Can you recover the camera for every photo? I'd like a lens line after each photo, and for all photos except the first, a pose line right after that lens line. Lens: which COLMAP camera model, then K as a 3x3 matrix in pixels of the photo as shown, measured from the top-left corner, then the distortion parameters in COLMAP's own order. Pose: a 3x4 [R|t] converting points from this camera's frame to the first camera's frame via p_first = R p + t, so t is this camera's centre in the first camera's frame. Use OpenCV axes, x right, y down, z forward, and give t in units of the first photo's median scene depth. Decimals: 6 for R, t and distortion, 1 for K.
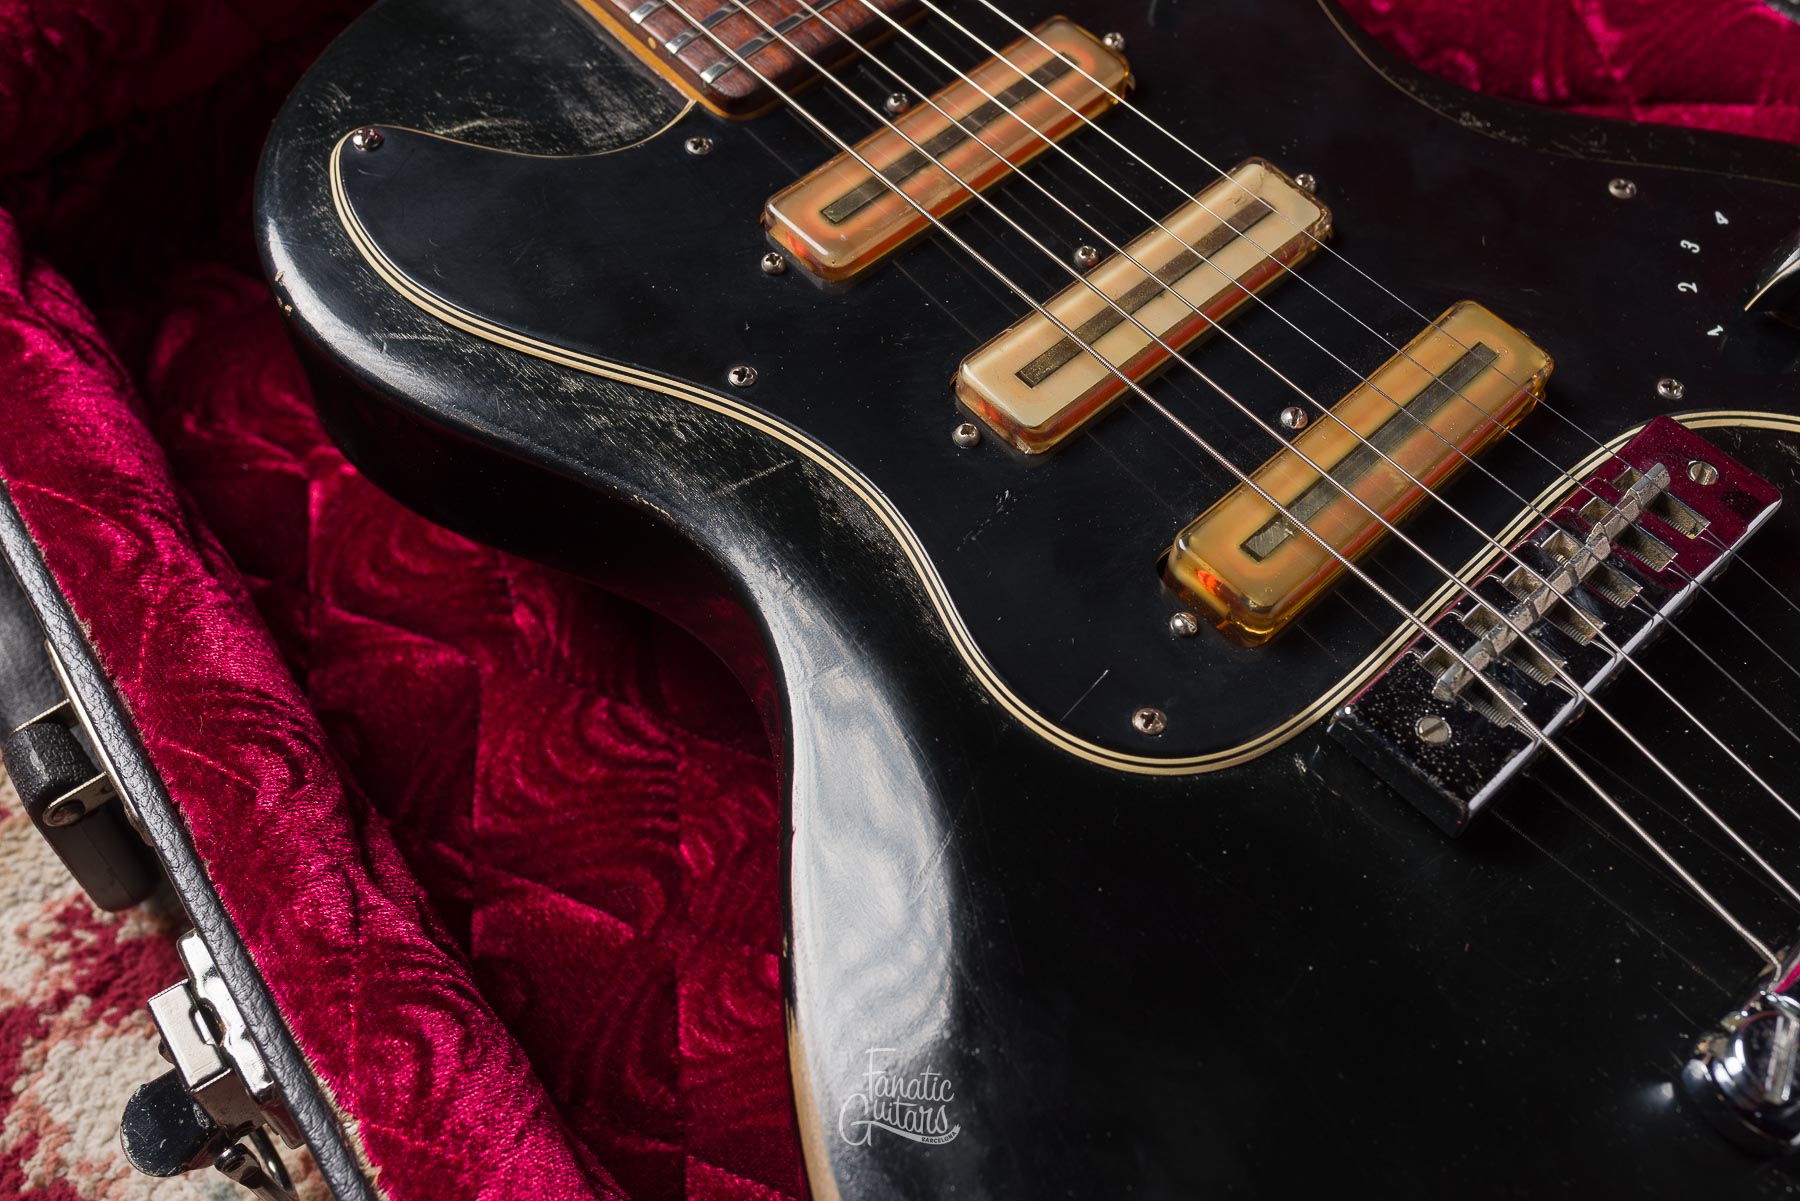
lens RADIAL K [[1812.3, 0, 894.7], [0, 1812.3, 594.9], [0, 0, 1]] dist [-0.005310, 0.019854]
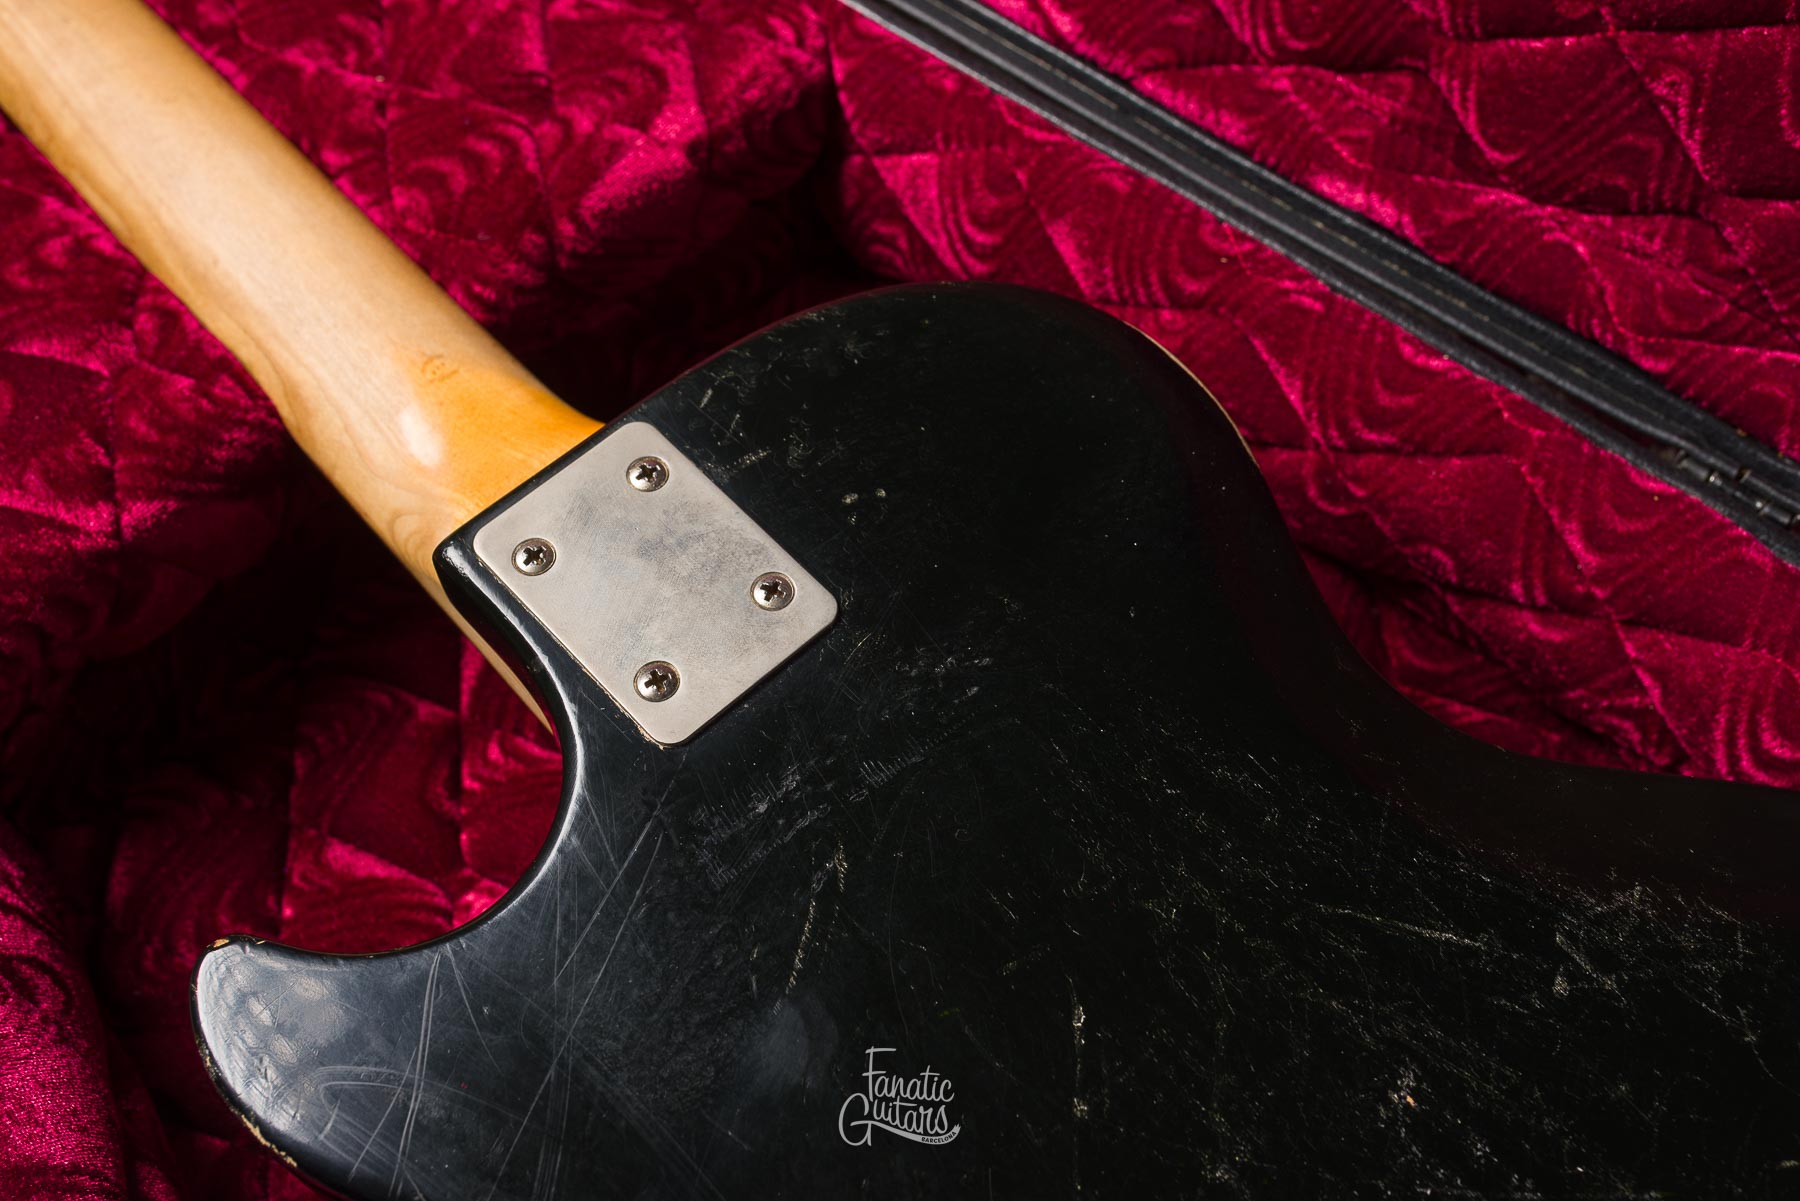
lens RADIAL K [[1796.7, 0, 896.4], [0, 1796.7, 596.2], [0, 0, 1]] dist [-0.002357, 0.007963]
pose [[0.999491, -0.012803, -0.029234, 0.063598], [0.014079, 0.998938, 0.043881, -0.395028], [0.028641, -0.044270, 0.998609, 0.040488]]
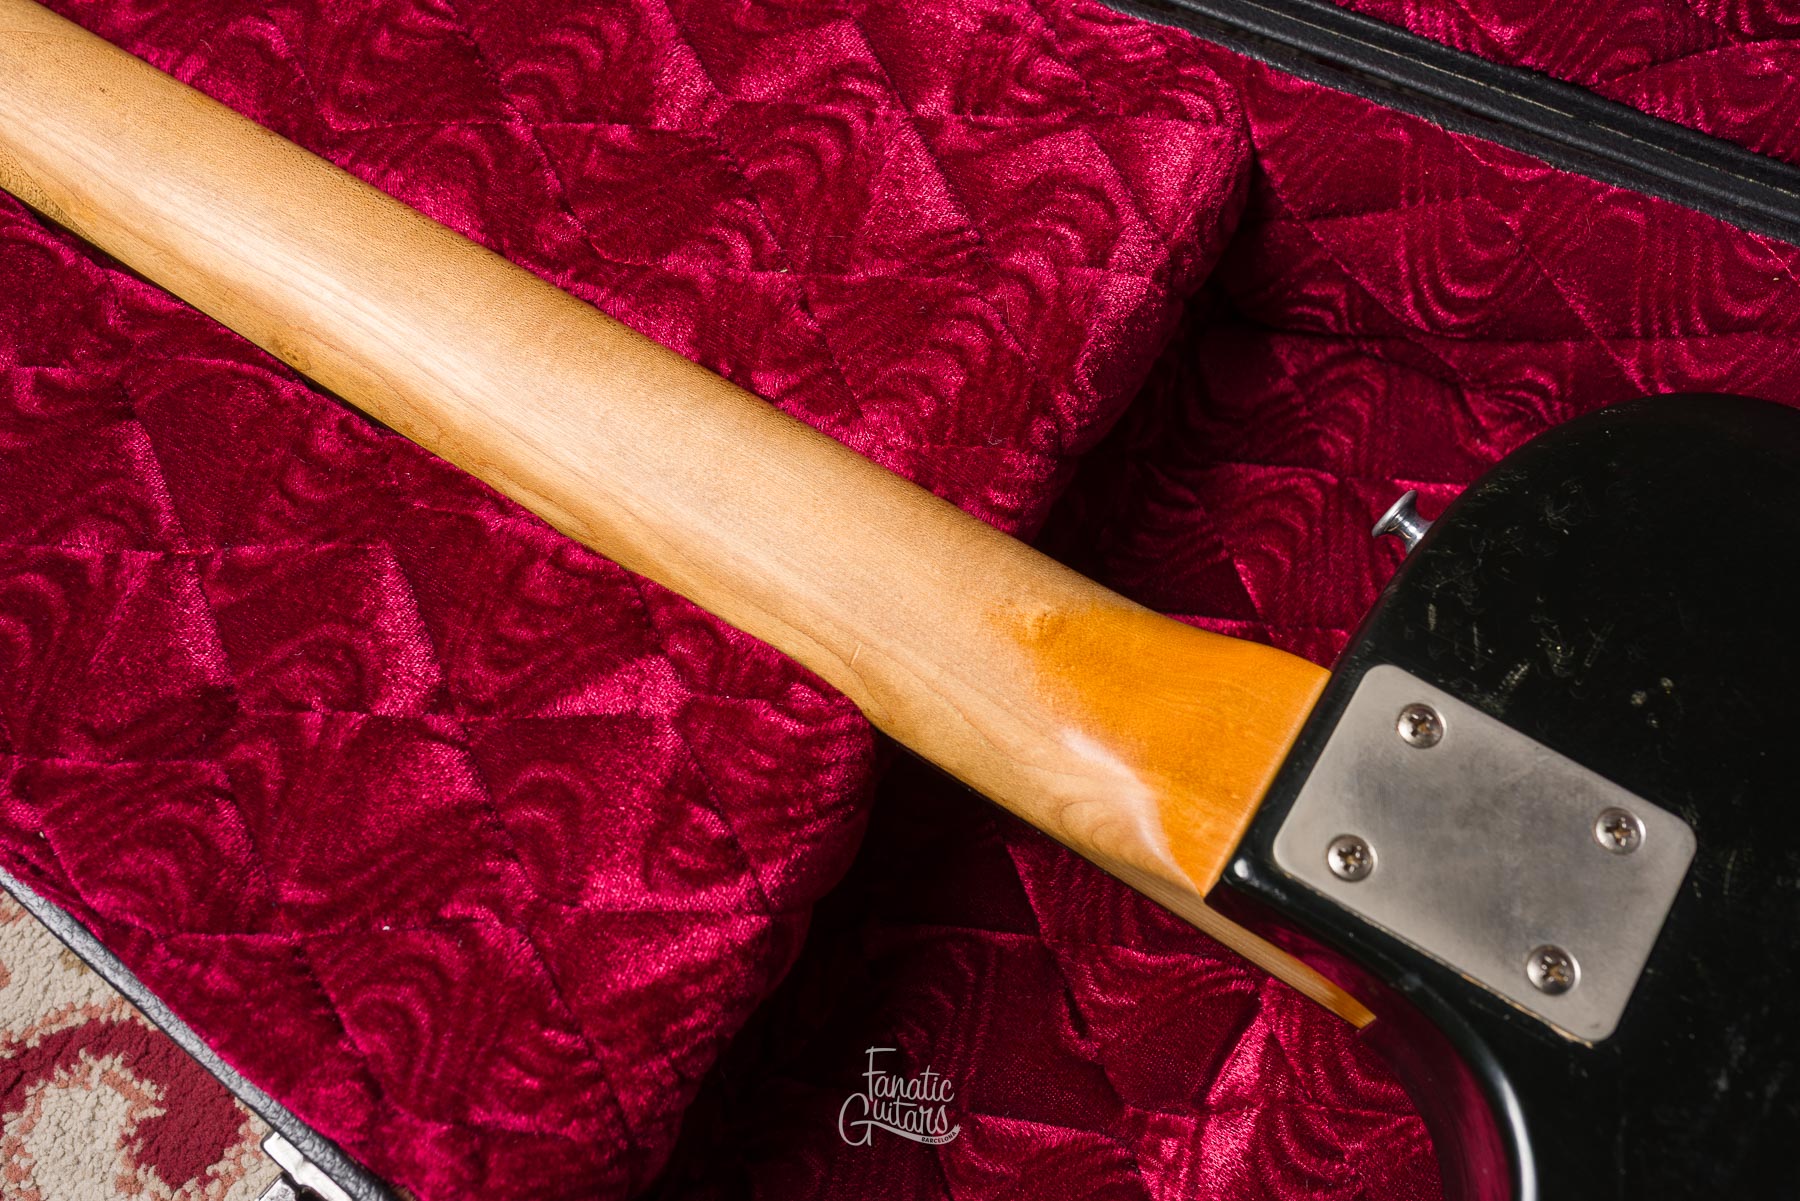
lens RADIAL K [[1777.1, 0, 895.7], [0, 1777.1, 596.1], [0, 0, 1]] dist [0.002372, -0.003979]
pose [[0.963827, -0.255803, 0.074845, -0.408338], [0.238103, 0.952578, 0.189477, -0.715746], [-0.119764, -0.164802, 0.979029, 0.212796]]
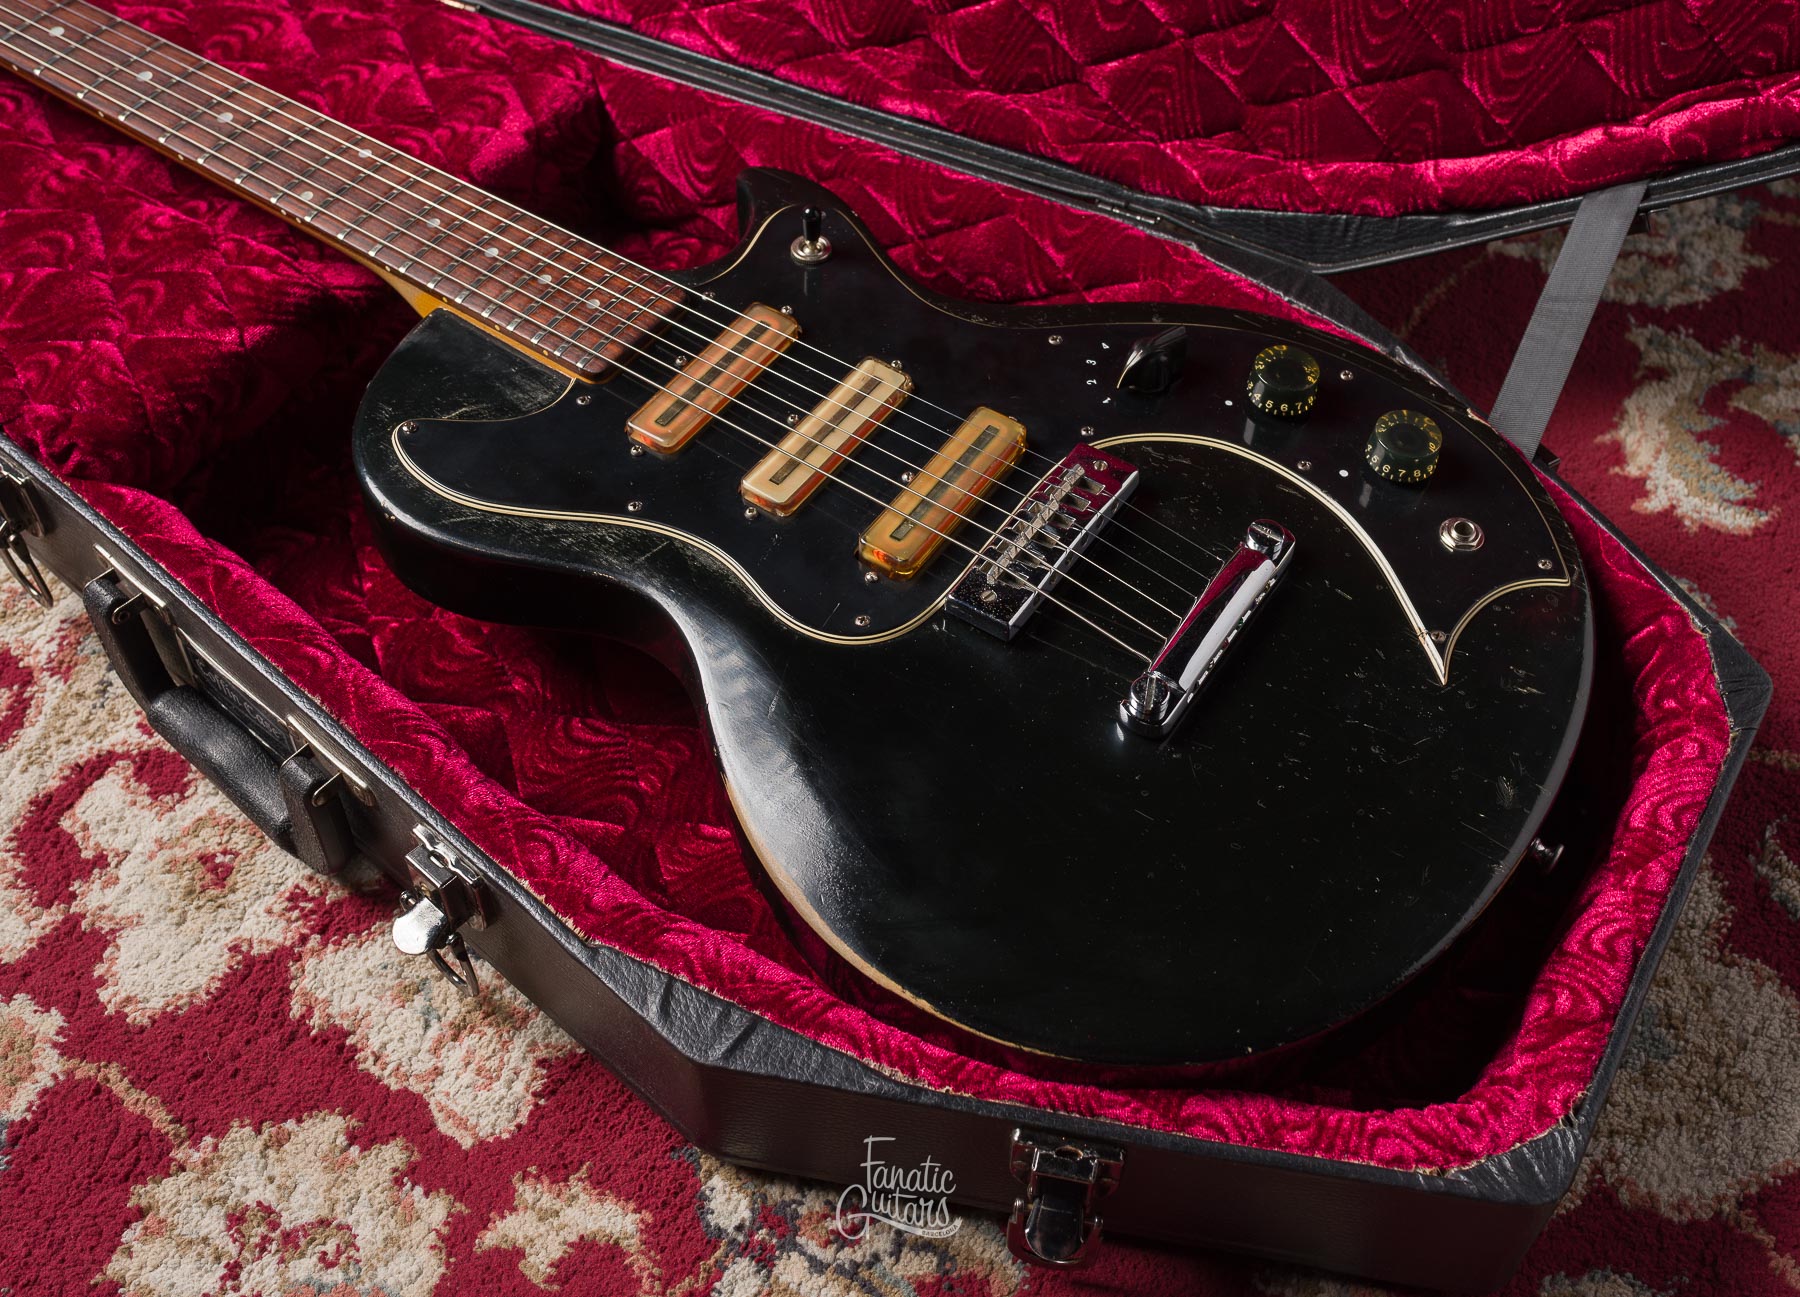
lens RADIAL K [[1897.8, 0, 968.4], [0, 1897.8, 646.8], [0, 0, 1]] dist [-0.000874, -0.002137]
pose [[0.968951, -0.194280, 0.152938, -0.067538], [0.208101, 0.974822, -0.080104, 0.238496], [-0.133525, 0.109443, 0.984984, -0.950787]]
